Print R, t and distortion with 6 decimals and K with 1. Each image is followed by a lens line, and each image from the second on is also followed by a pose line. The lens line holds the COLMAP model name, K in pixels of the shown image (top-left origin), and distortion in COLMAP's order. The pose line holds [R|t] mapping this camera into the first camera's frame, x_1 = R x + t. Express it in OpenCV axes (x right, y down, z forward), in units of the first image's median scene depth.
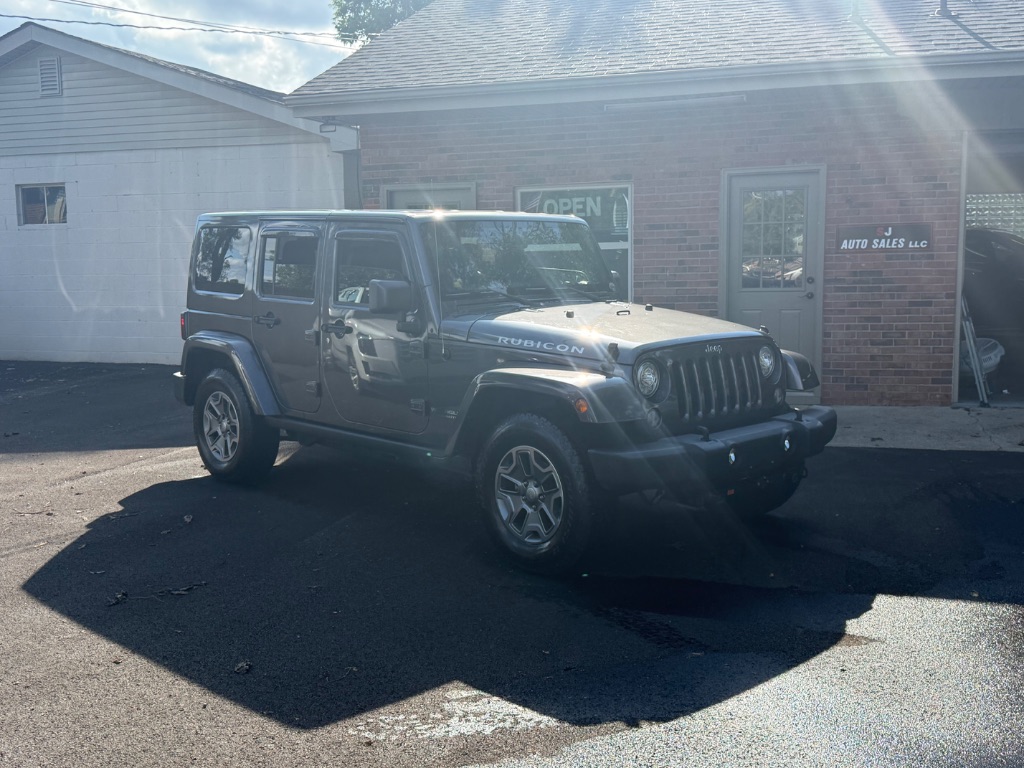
lens RADIAL K [[1081.2, 0, 516.9], [0, 1081.2, 398.7], [0, 0, 1]] dist [0.174180, -0.378678]
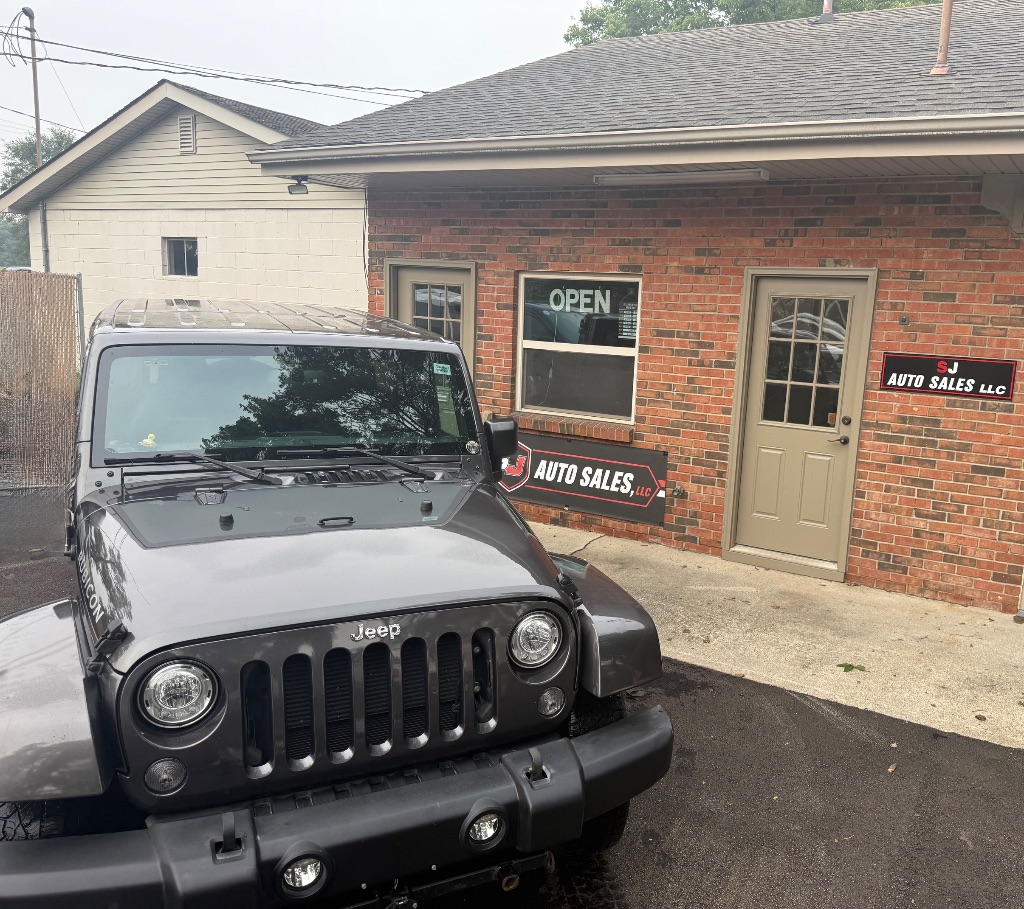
lens RADIAL K [[847.5, 0, 612.4], [0, 847.5, 465.8], [0, 0, 1]] dist [0.098036, -0.113896]
pose [[0.976442, 0.104862, -0.188588, 0.224853], [-0.095407, 0.993714, 0.058559, -0.096517], [0.193543, -0.039186, 0.980309, 0.384257]]
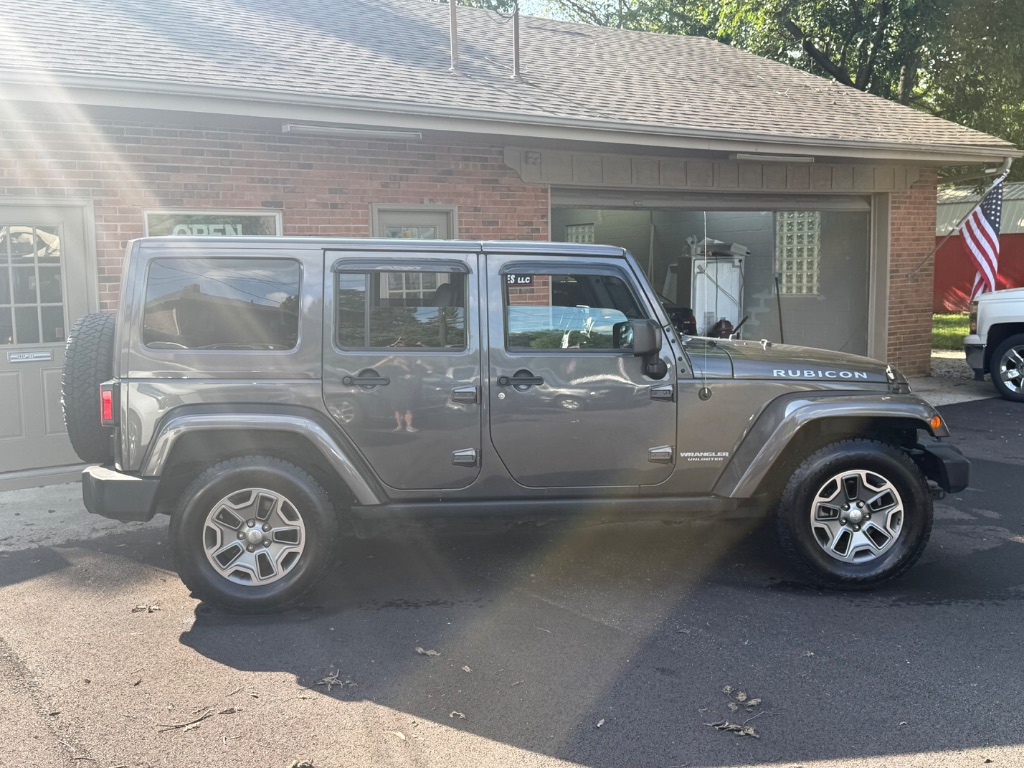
lens RADIAL K [[1081.2, 0, 516.9], [0, 1081.2, 398.7], [0, 0, 1]] dist [0.174180, -0.378678]
pose [[0.613331, -0.089735, 0.784712, -0.519226], [0.113110, 0.993263, 0.025177, -0.045144], [-0.781685, 0.073317, 0.619349, 0.303873]]
